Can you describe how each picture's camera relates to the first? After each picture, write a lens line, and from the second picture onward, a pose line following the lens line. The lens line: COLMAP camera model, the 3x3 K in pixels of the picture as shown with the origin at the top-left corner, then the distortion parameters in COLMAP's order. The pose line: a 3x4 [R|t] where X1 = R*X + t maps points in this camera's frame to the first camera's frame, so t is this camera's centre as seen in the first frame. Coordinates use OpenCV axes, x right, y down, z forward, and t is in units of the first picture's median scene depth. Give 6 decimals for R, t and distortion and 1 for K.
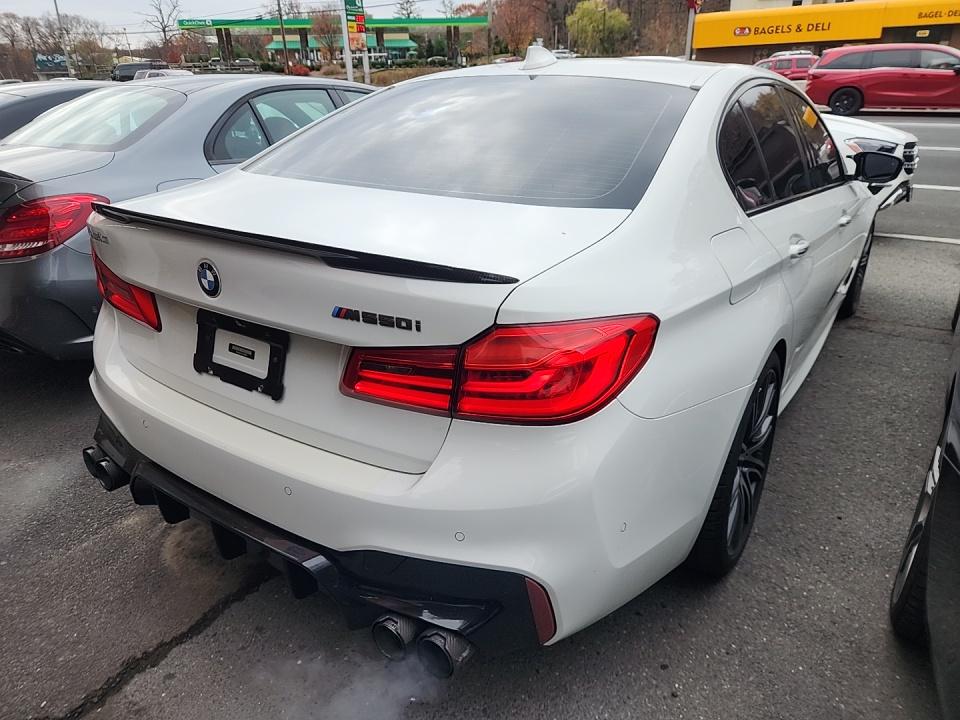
lens RADIAL K [[633.2, 0, 483.1], [0, 633.2, 358.7], [0, 0, 1]] dist [0.016281, -0.009238]
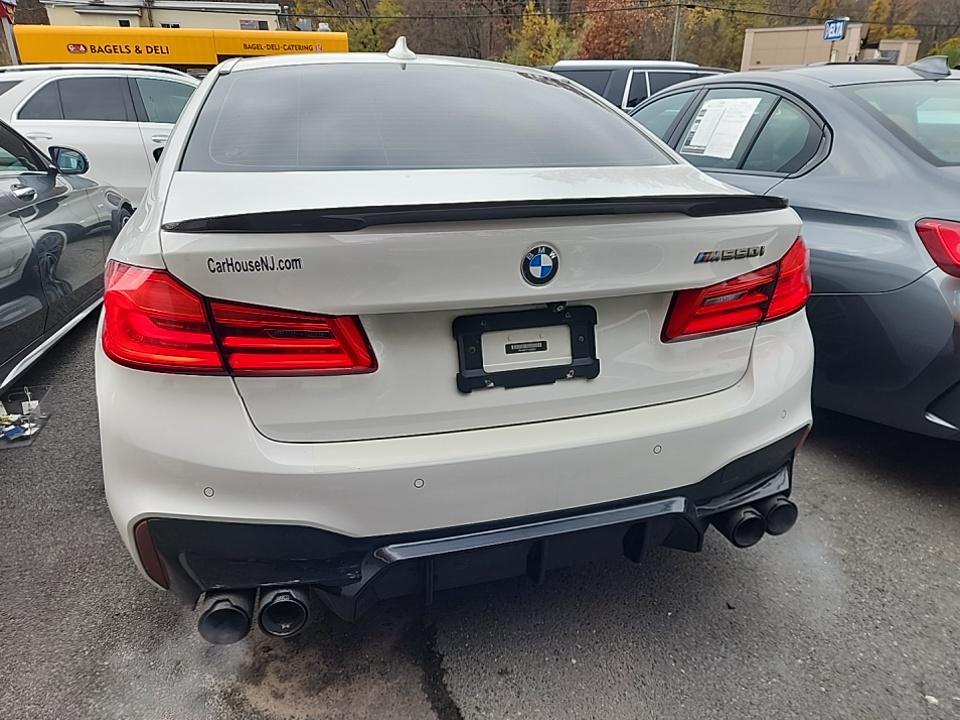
lens RADIAL K [[633.2, 0, 483.1], [0, 633.2, 361.6], [0, 0, 1]] dist [0.016281, -0.009238]
pose [[0.653244, -0.278886, 0.703914, -1.098693], [0.295490, 0.949873, 0.102113, -0.106440], [-0.697107, 0.141294, 0.702907, 0.423699]]
